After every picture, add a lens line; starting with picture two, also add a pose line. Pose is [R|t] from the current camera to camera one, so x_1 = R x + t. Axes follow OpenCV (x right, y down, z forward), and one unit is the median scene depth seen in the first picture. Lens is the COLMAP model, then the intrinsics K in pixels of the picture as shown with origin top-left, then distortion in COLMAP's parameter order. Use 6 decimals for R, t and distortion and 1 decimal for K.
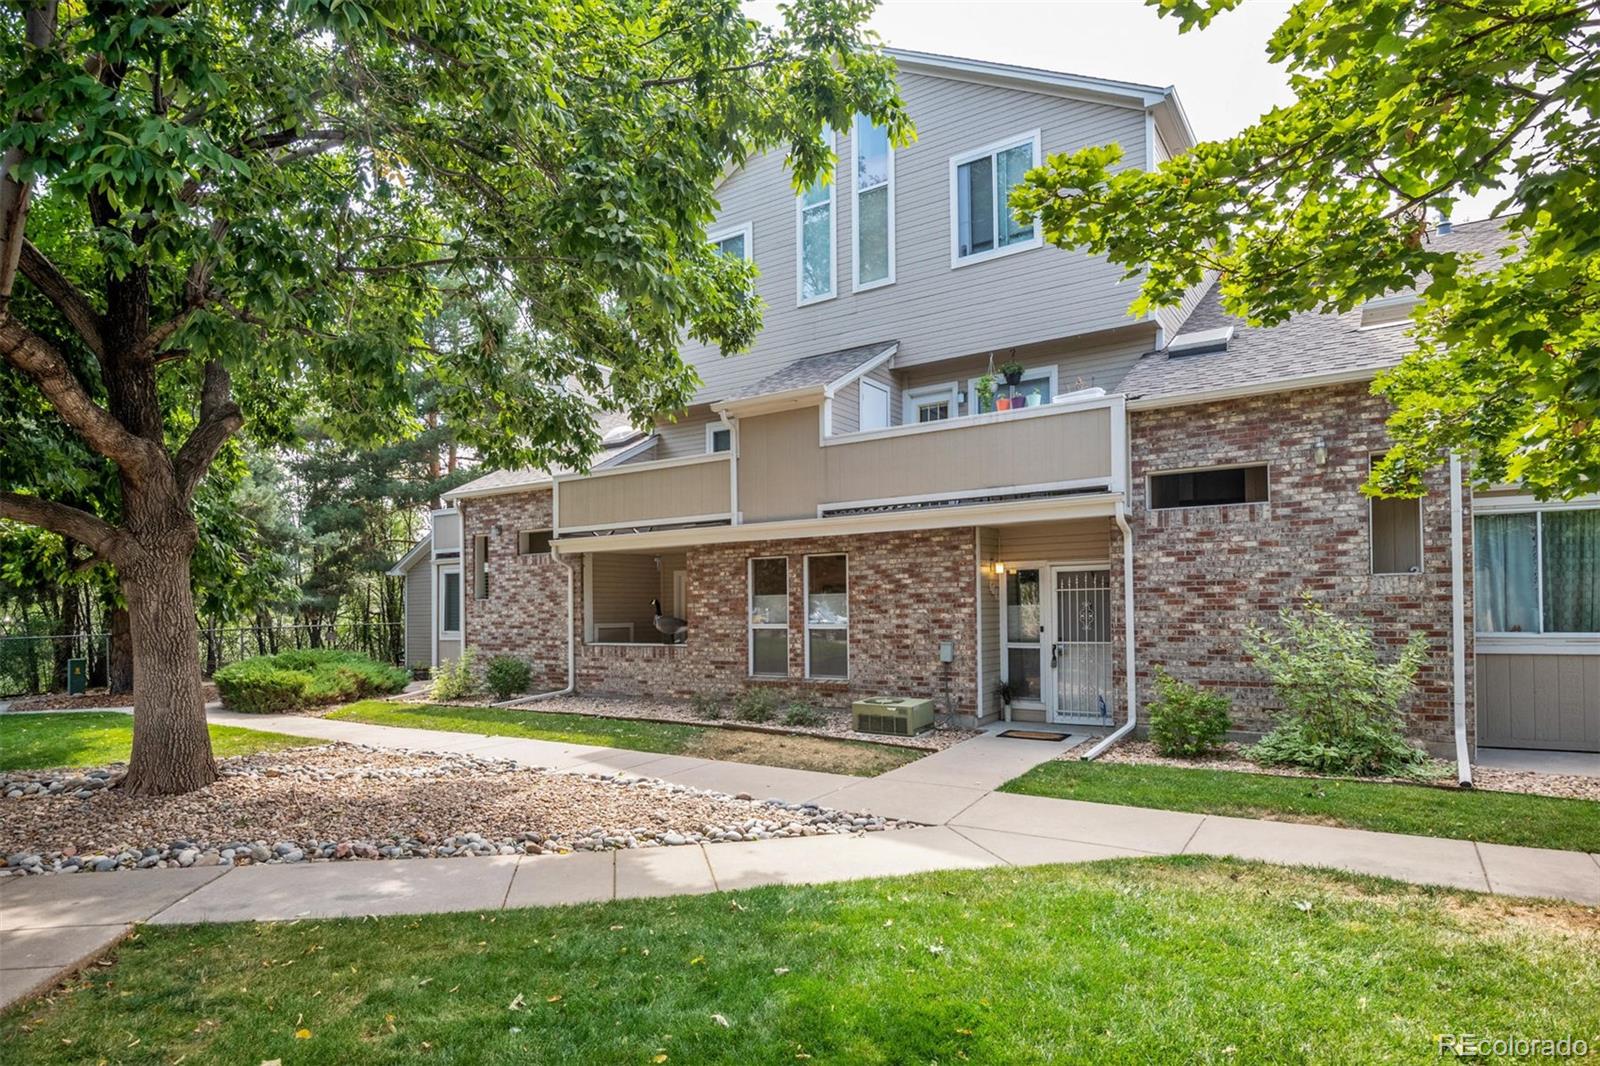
lens RADIAL K [[847.3, 0, 794.0], [0, 847.3, 613.6], [0, 0, 1]] dist [0.000611, -0.000762]
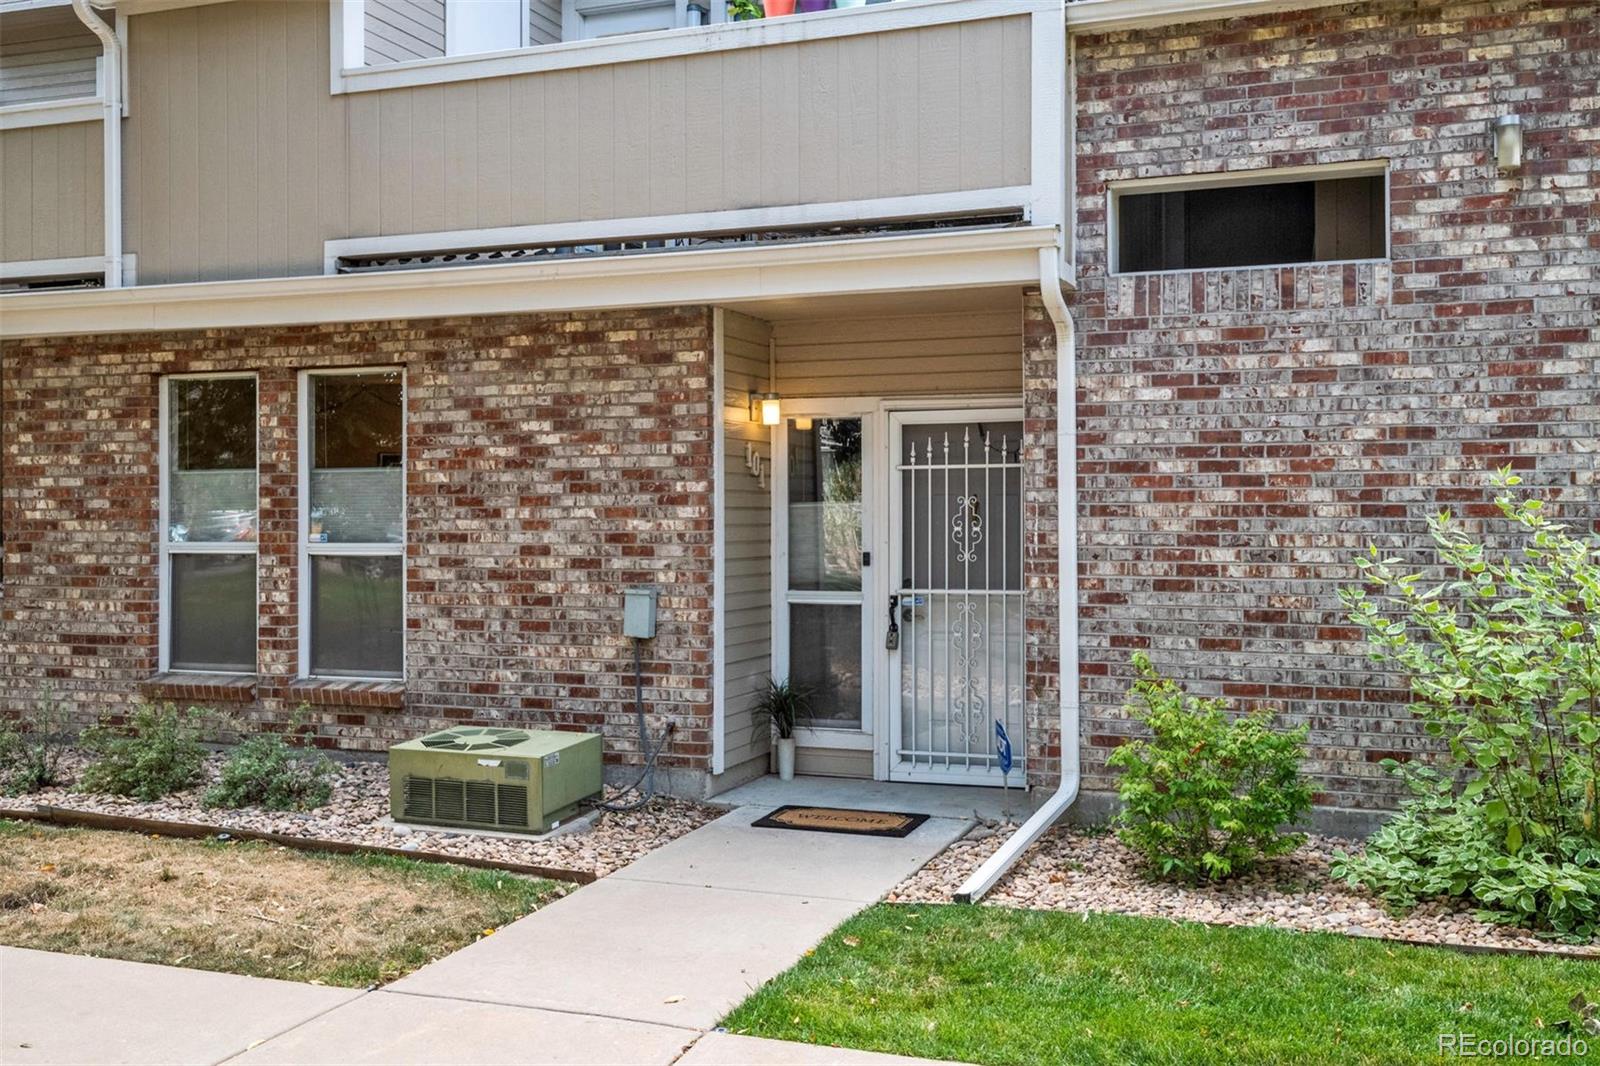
lens RADIAL K [[1518.4, 0, 800.0], [0, 1518.4, 533.0], [0, 0, 1]] dist [0.049042, 0.011805]
pose [[0.973675, 0.010027, 0.227718, 0.098955], [-0.010699, 0.999941, 0.001717, 0.004997], [-0.227688, -0.004108, 0.973726, 0.303899]]
